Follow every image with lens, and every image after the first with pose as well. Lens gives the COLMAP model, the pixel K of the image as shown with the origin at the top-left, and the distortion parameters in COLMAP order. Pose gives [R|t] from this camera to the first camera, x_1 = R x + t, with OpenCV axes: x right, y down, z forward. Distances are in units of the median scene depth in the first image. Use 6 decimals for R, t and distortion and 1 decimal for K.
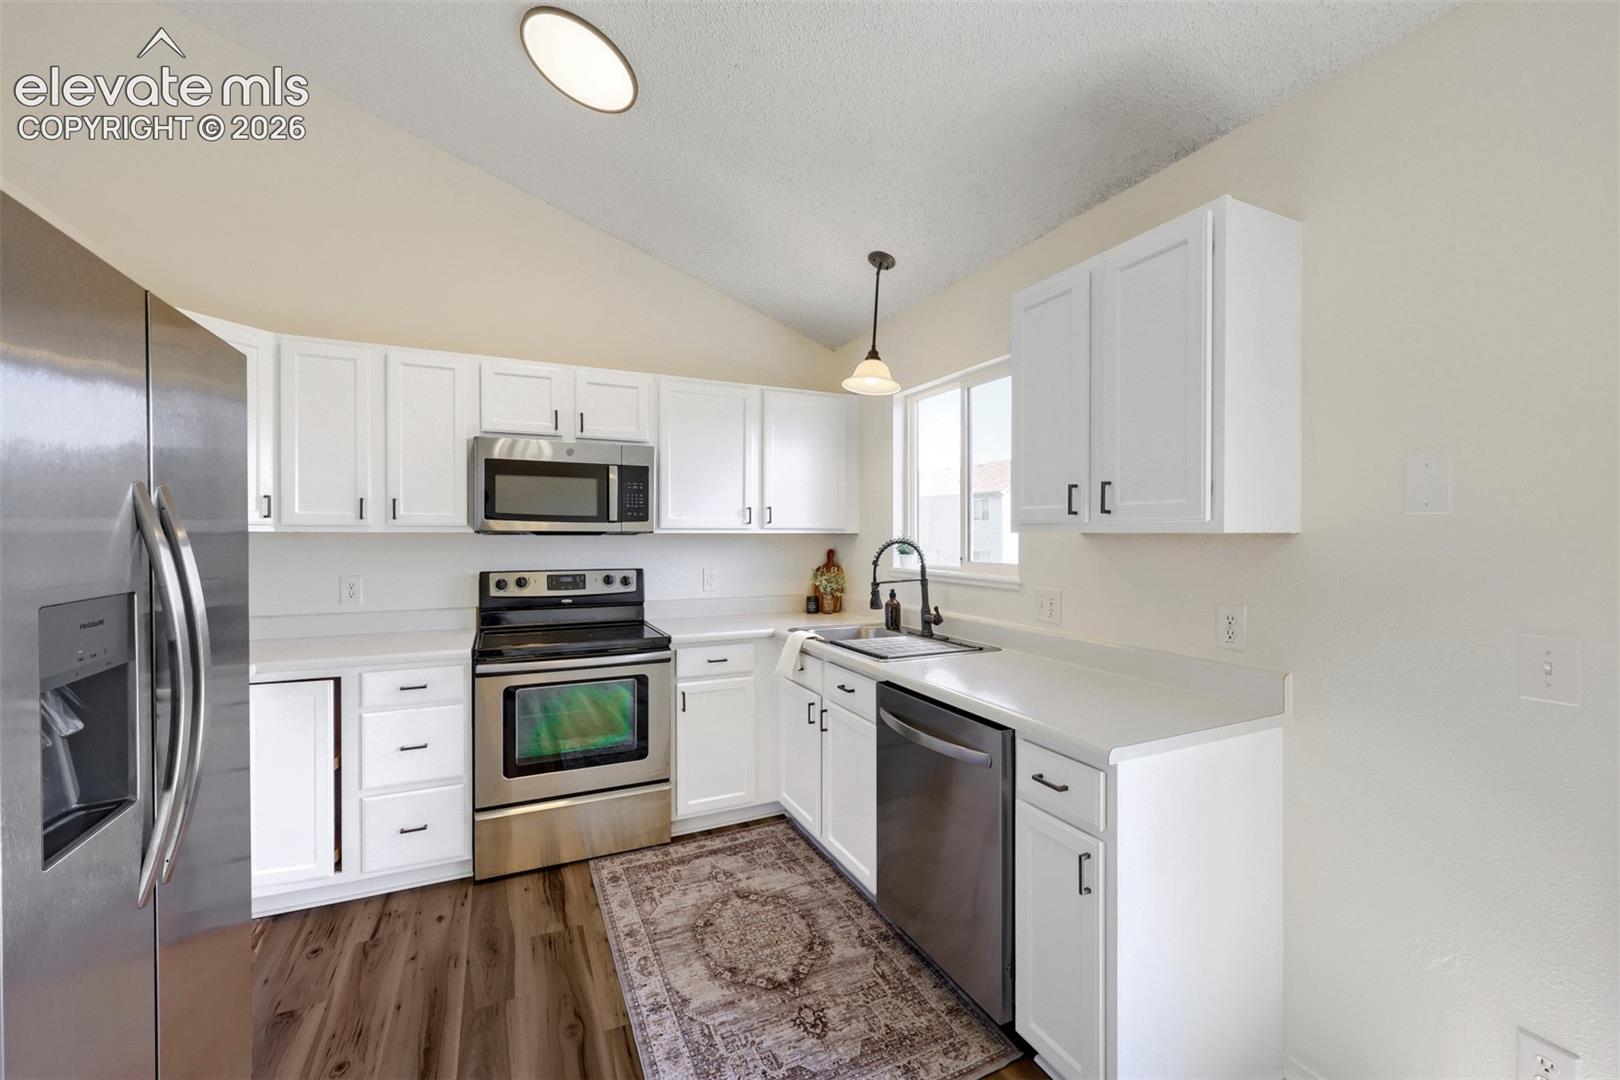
lens RADIAL K [[647.0, 0, 805.4], [0, 647.0, 541.7], [0, 0, 1]] dist [0.002212, 0.000234]
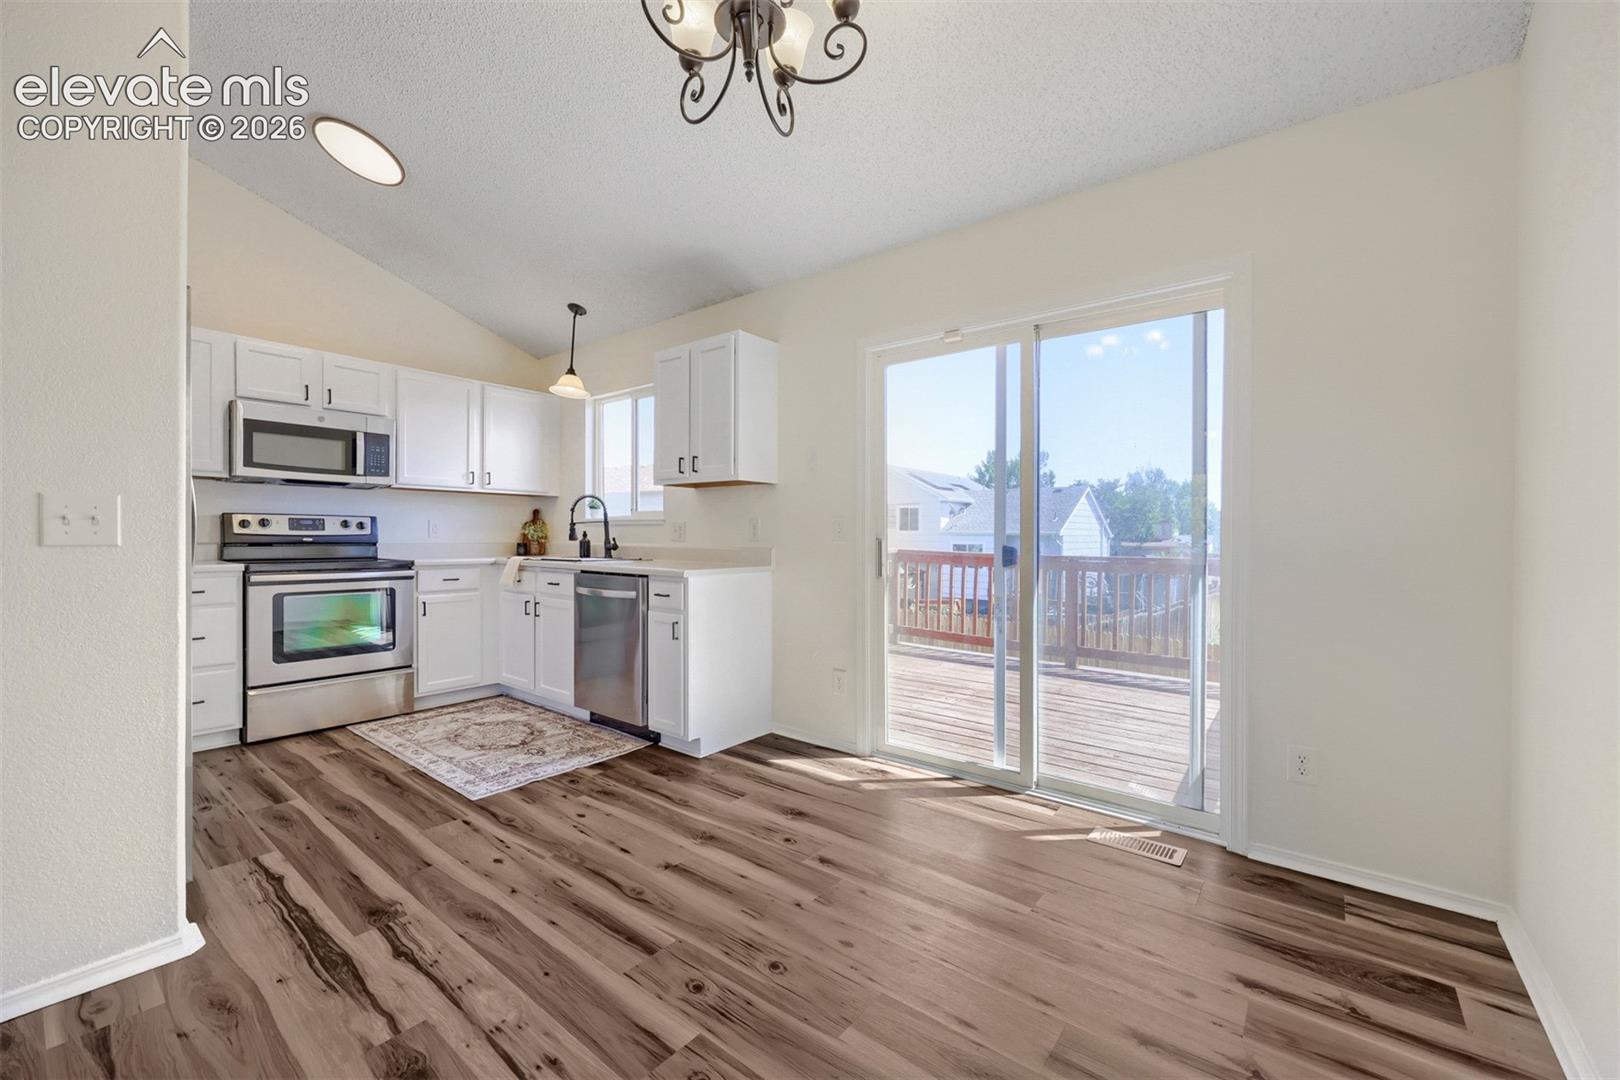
lens RADIAL K [[647.0, 0, 805.4], [0, 647.0, 541.7], [0, 0, 1]] dist [0.002212, 0.000234]
pose [[0.895892, 0.000184, 0.444272, -0.076478], [-0.000973, 0.999998, 0.001546, 0.105309], [-0.444271, -0.001818, 0.895891, -0.595808]]
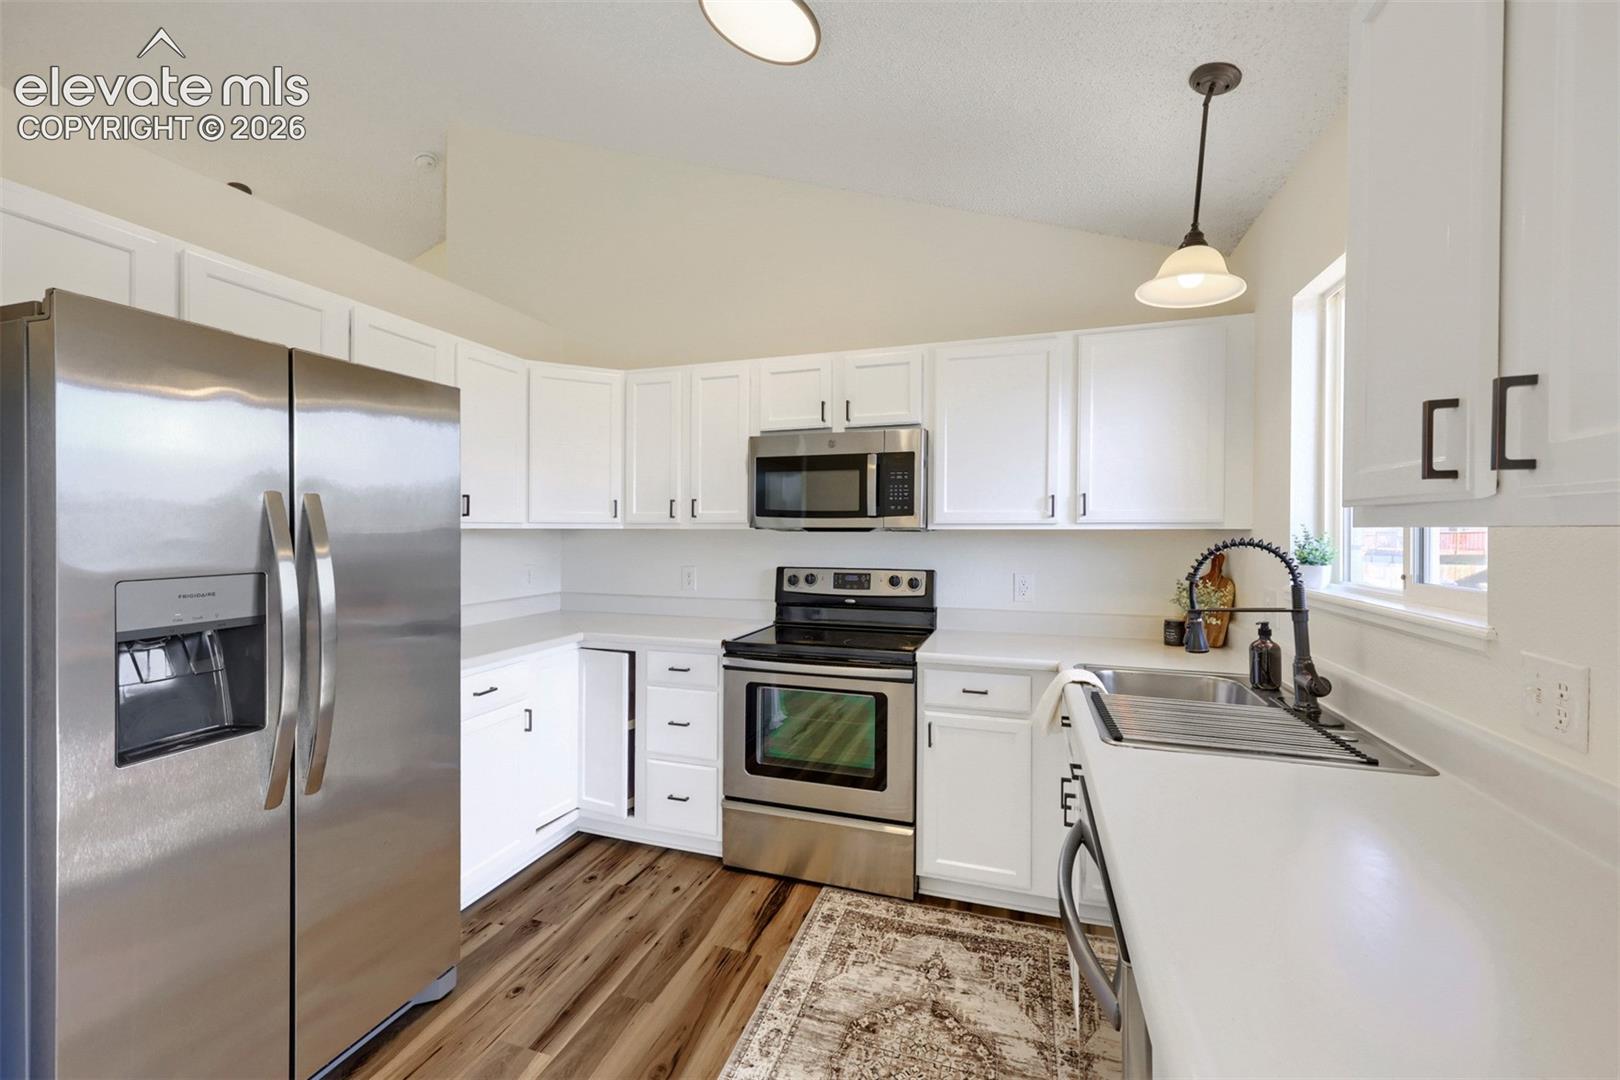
lens RADIAL K [[644.0, 0, 806.7], [0, 644.0, 535.1], [0, 0, 1]] dist [0.005388, 0.000208]
pose [[0.722420, 0.004358, -0.691441, 0.269176], [-0.007913, 0.999967, -0.001966, -0.003148], [0.691409, 0.006892, 0.722431, 0.307524]]
